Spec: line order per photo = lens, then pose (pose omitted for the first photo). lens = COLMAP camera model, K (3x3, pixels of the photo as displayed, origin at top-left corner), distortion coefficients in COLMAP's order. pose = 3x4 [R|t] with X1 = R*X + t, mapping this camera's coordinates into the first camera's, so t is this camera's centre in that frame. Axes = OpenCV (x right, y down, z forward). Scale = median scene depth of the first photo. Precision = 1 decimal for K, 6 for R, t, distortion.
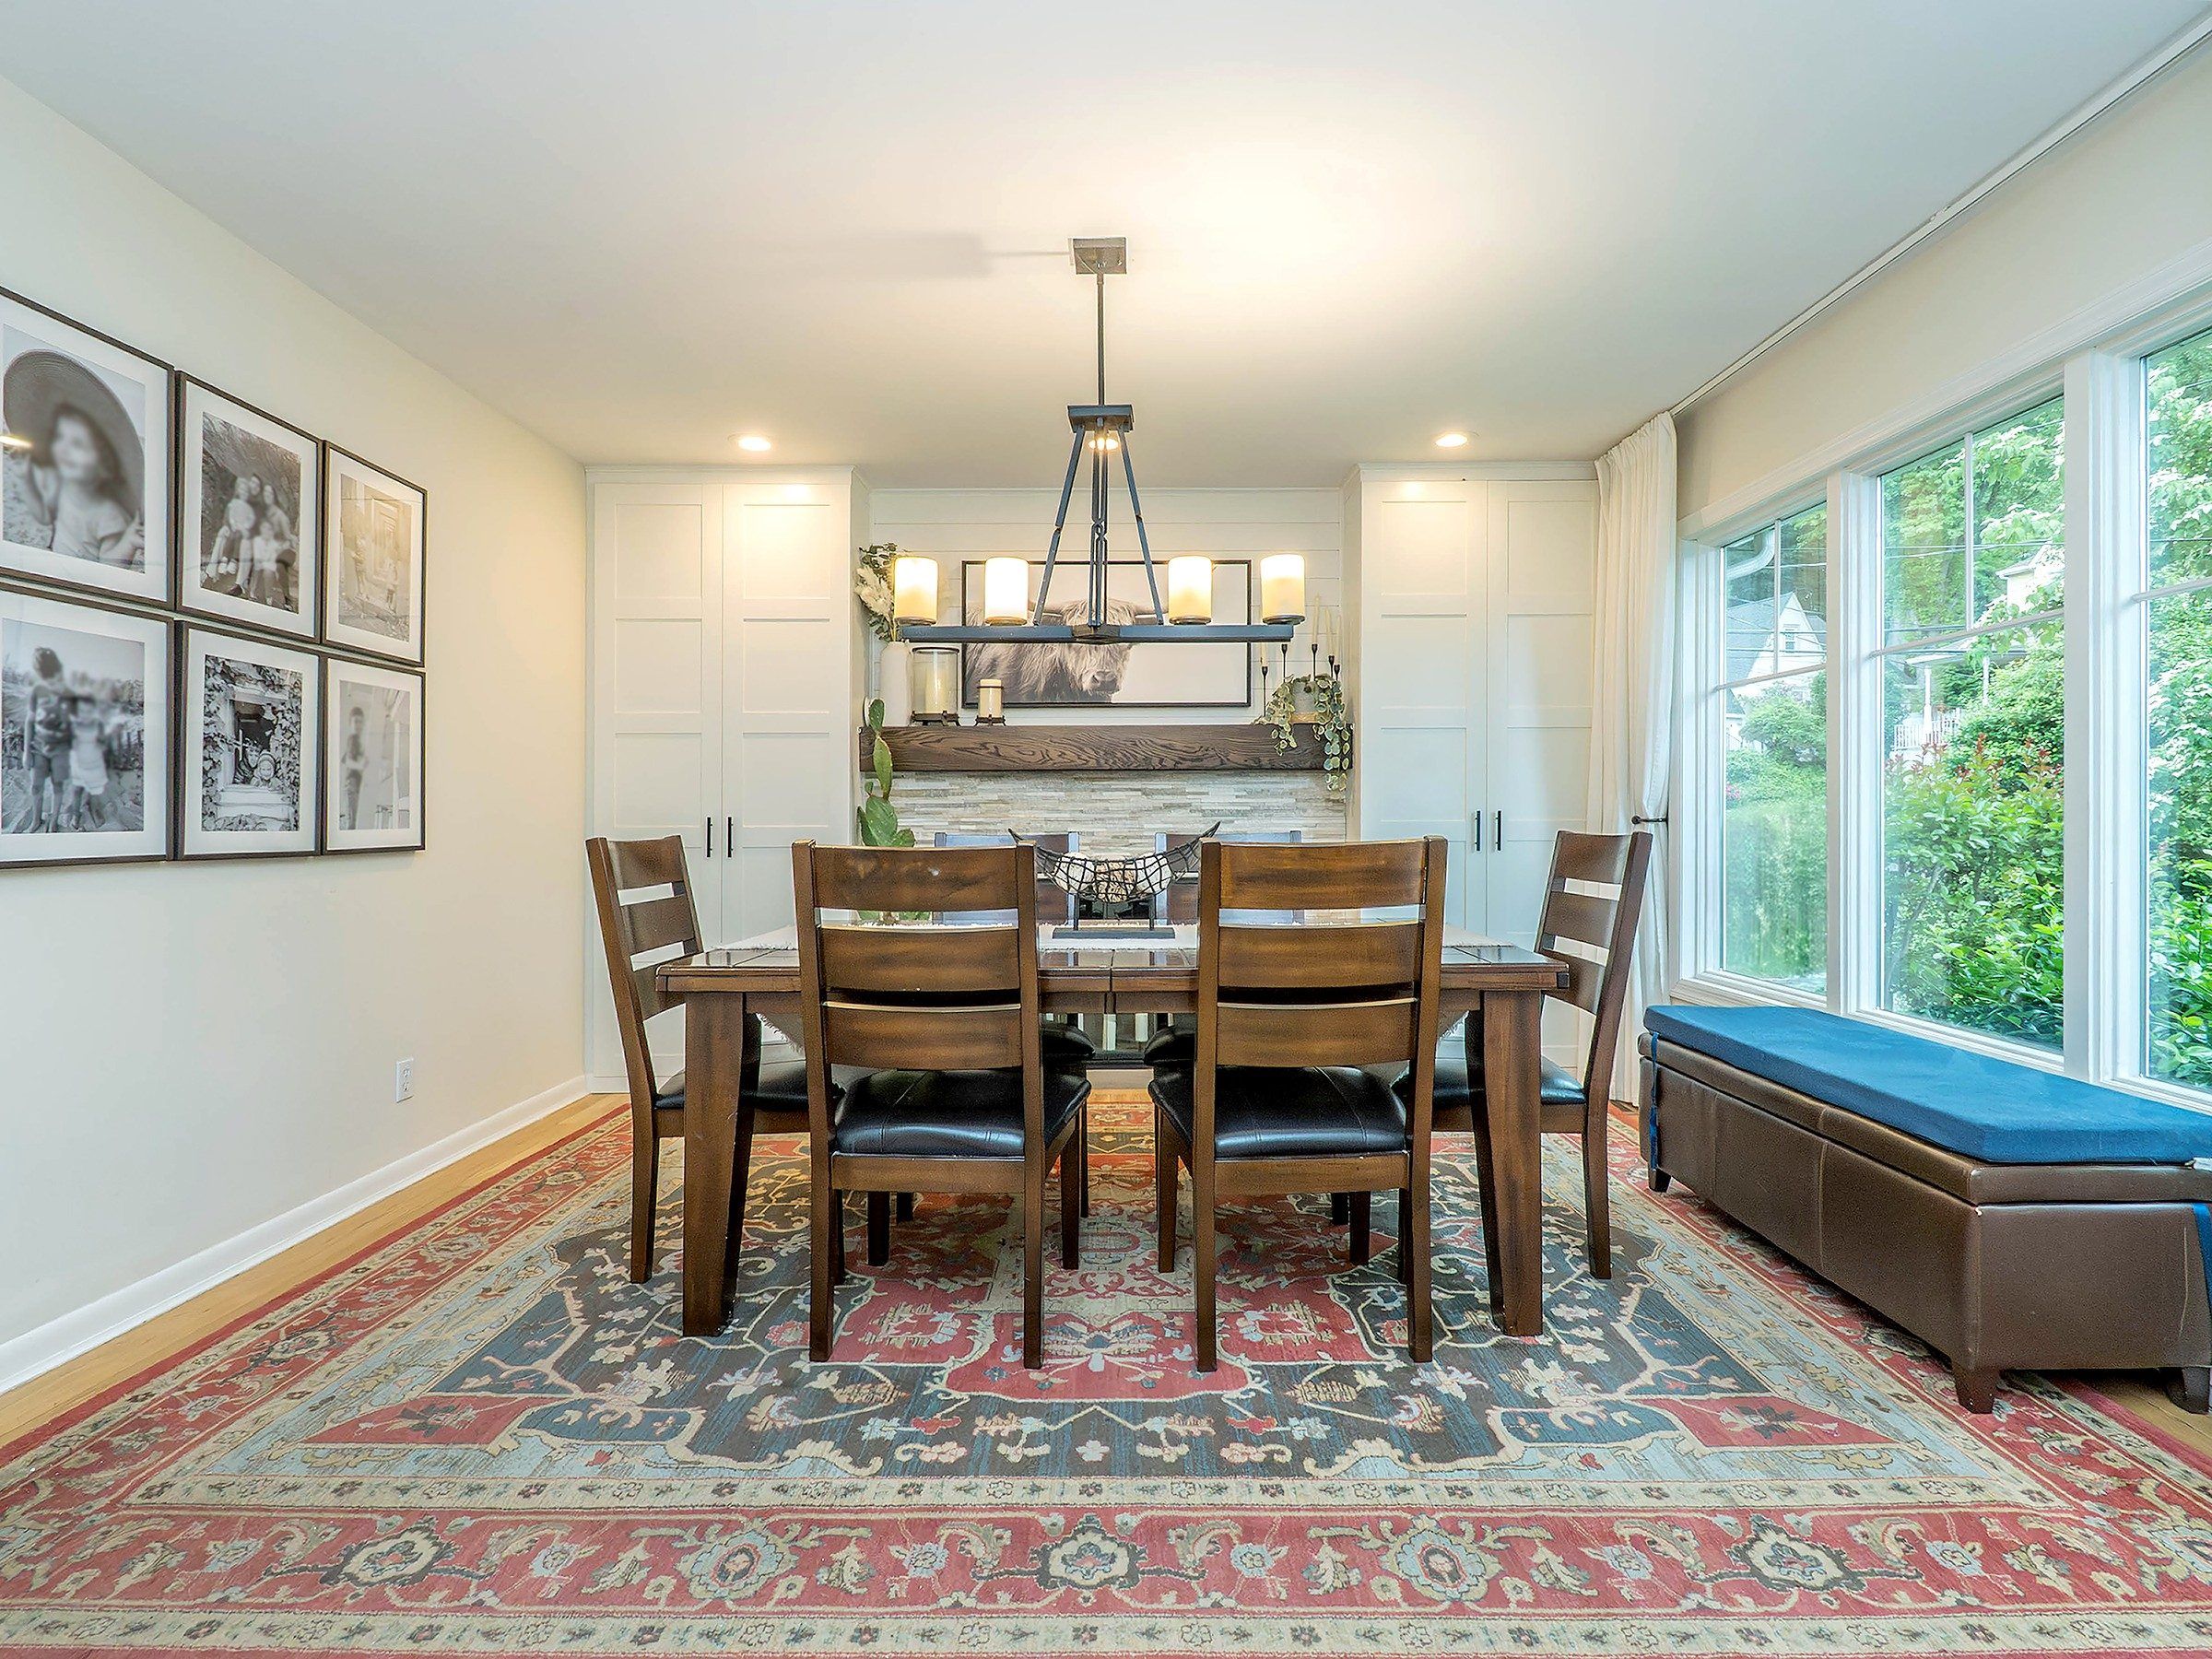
lens RADIAL K [[1092.7, 0, 1118.2], [0, 1092.7, 813.7], [0, 0, 1]] dist [0.012211, -0.006026]
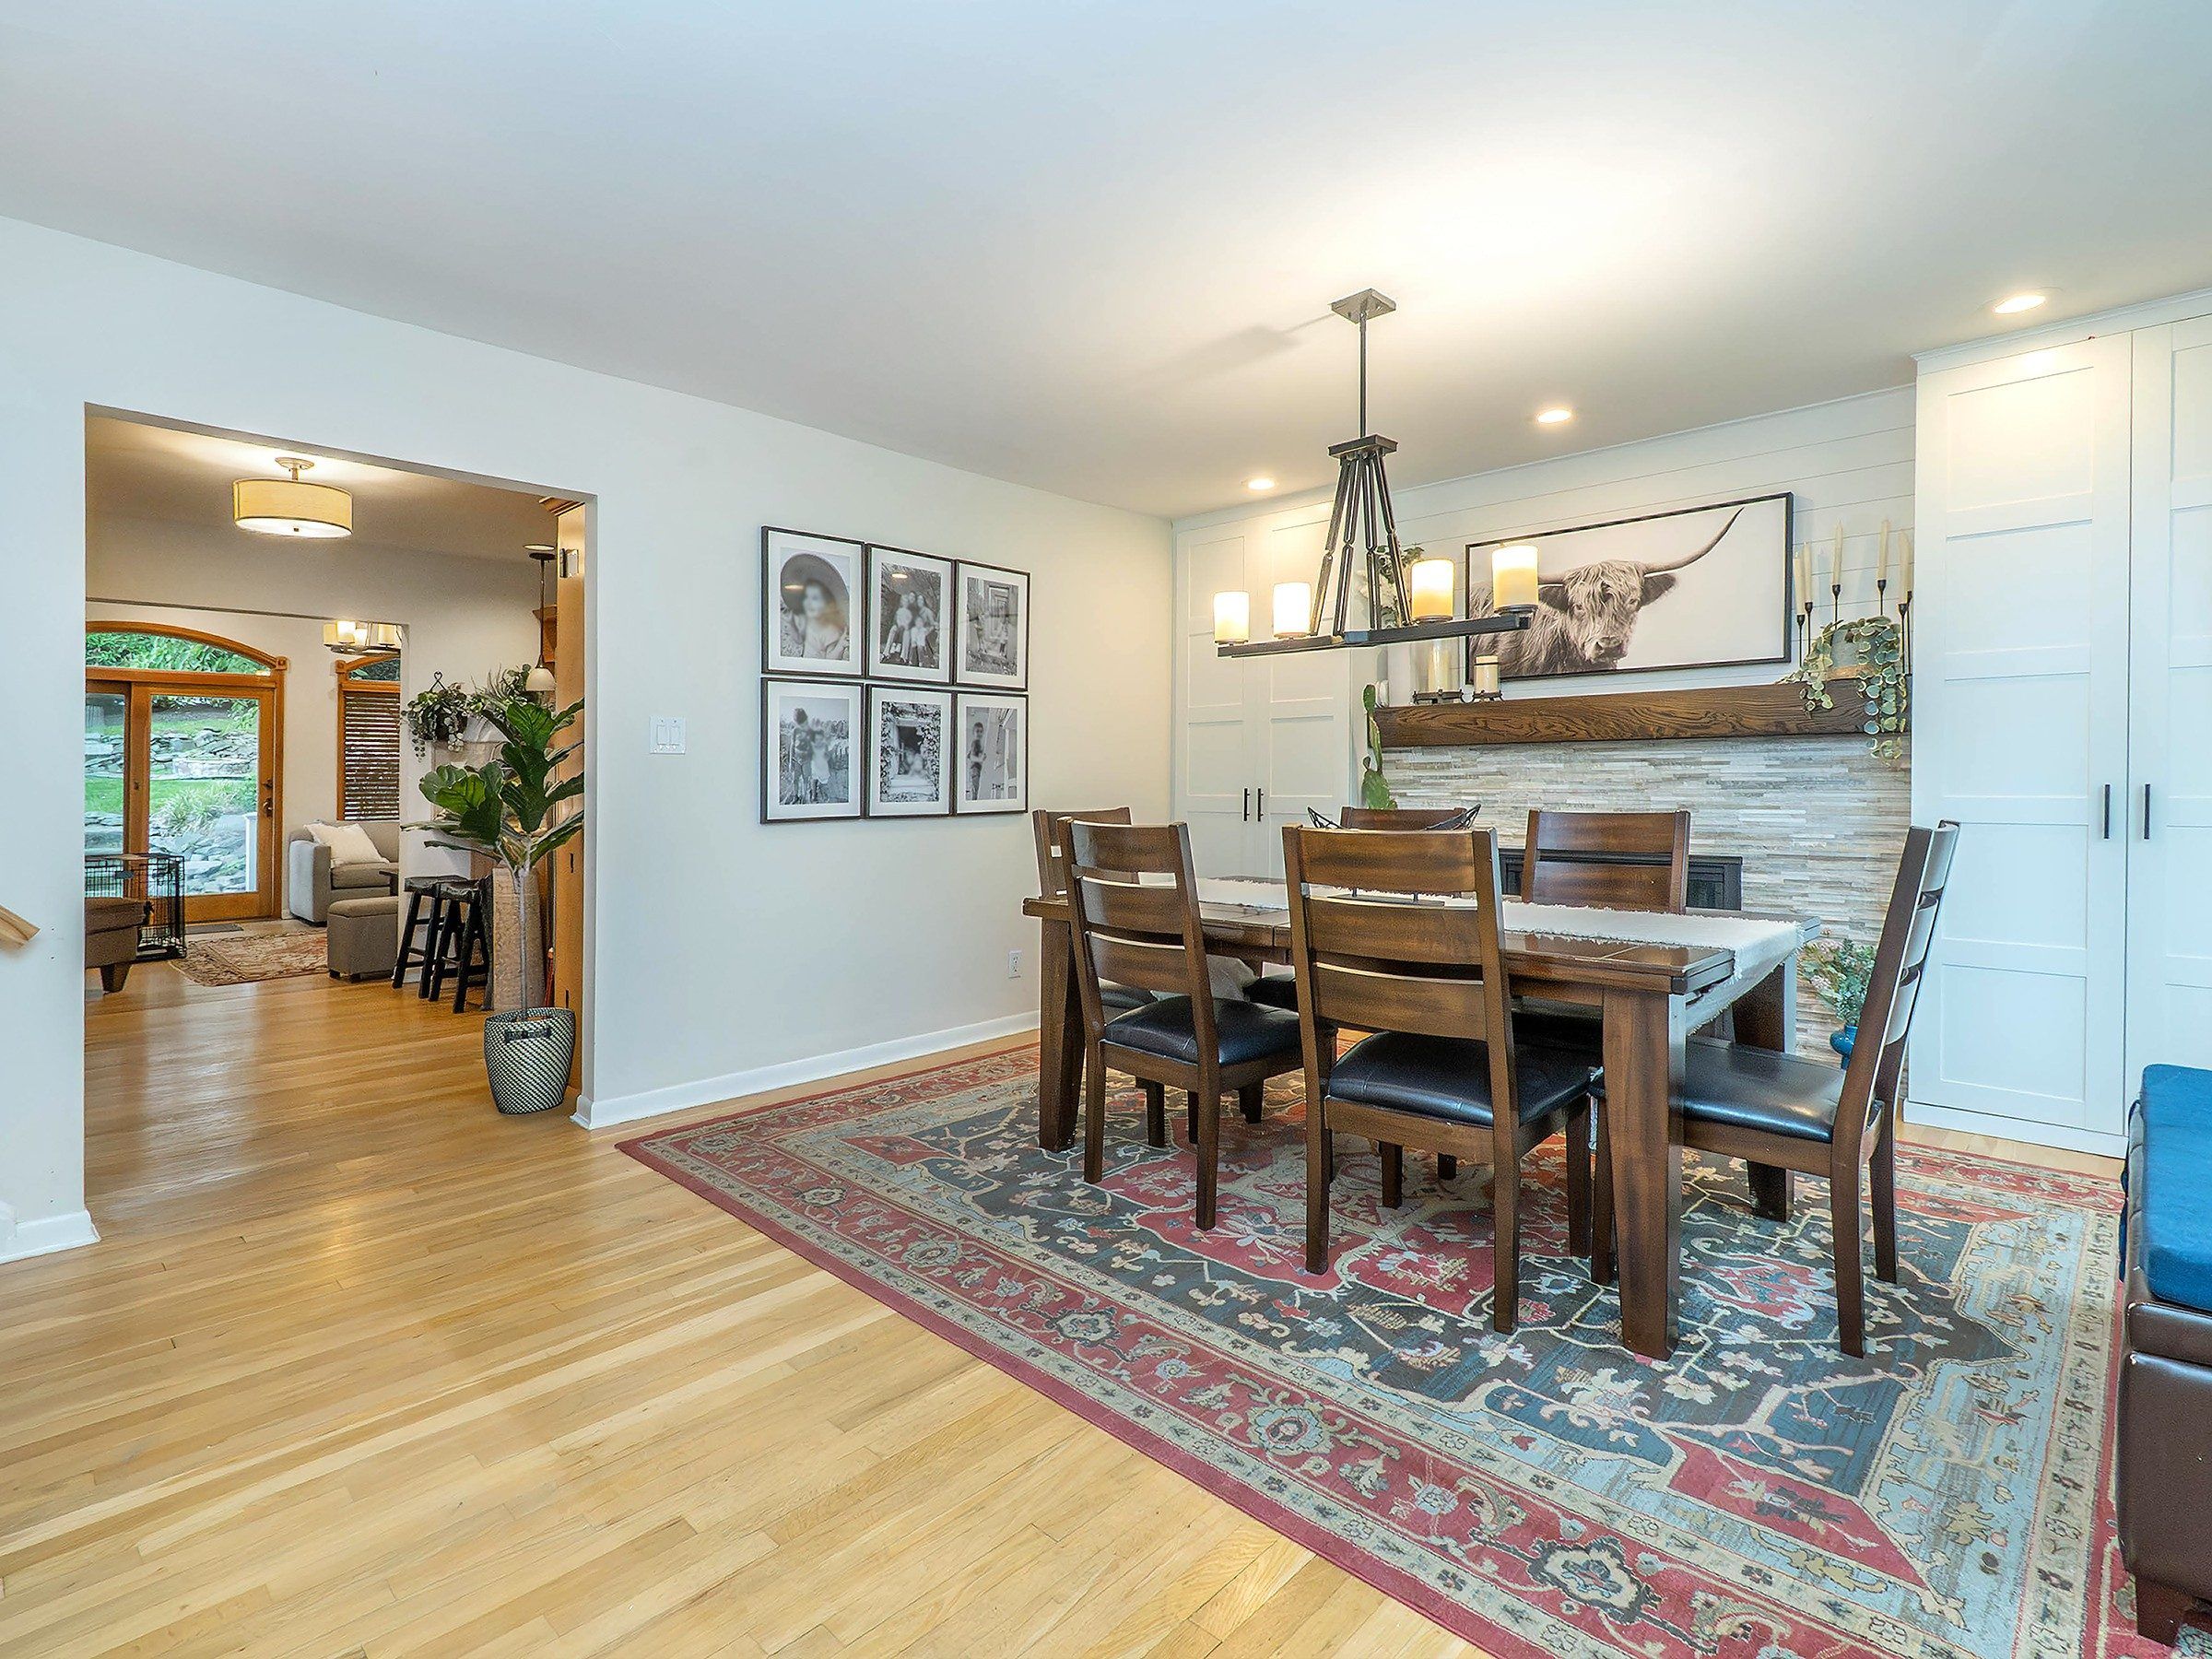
lens RADIAL K [[1092.7, 0, 1087.8], [0, 1092.7, 768.5], [0, 0, 1]] dist [0.012211, -0.006026]
pose [[0.713811, -0.008003, -0.700293, 0.668658], [0.008813, 0.999958, -0.002445, -0.033035], [0.700283, -0.004426, 0.713851, -0.014376]]
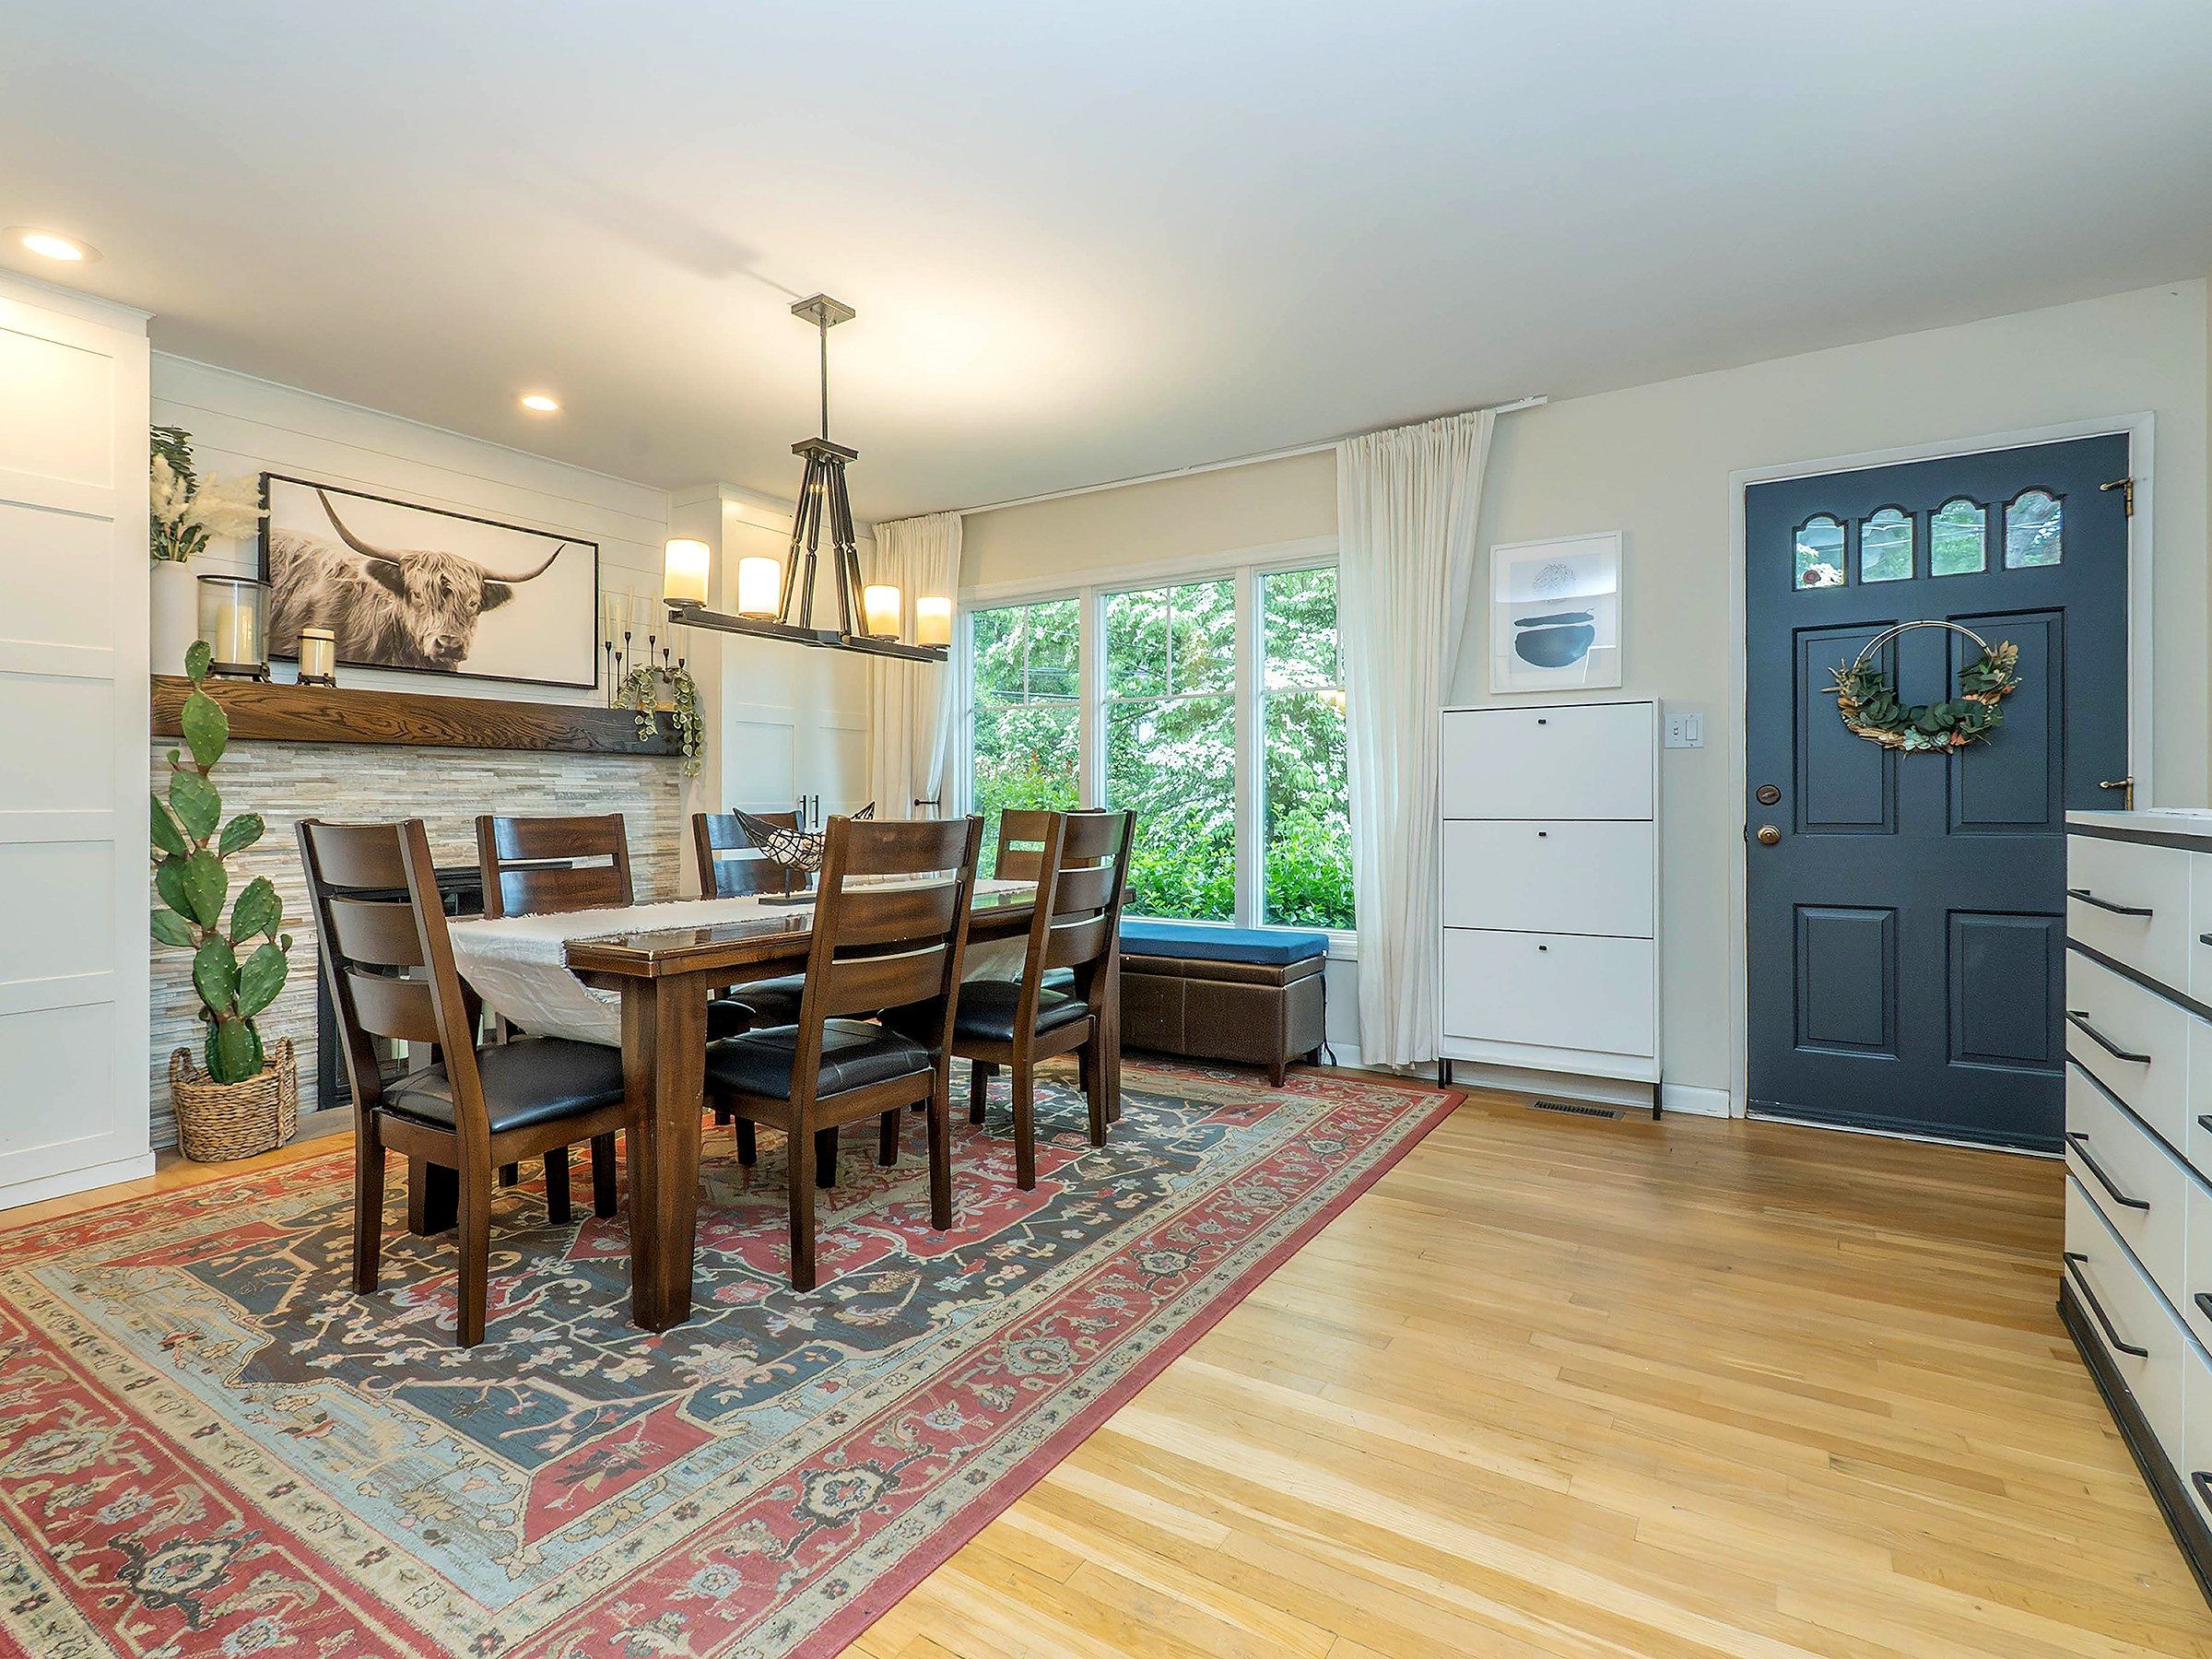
lens RADIAL K [[1092.7, 0, 1089.8], [0, 1092.7, 800.9], [0, 0, 1]] dist [0.012211, -0.006026]
pose [[0.542928, 0.003265, 0.839773, -0.957576], [-0.001457, 0.999995, -0.002945, 0.011942], [-0.839778, 0.000375, 0.542929, 0.155606]]
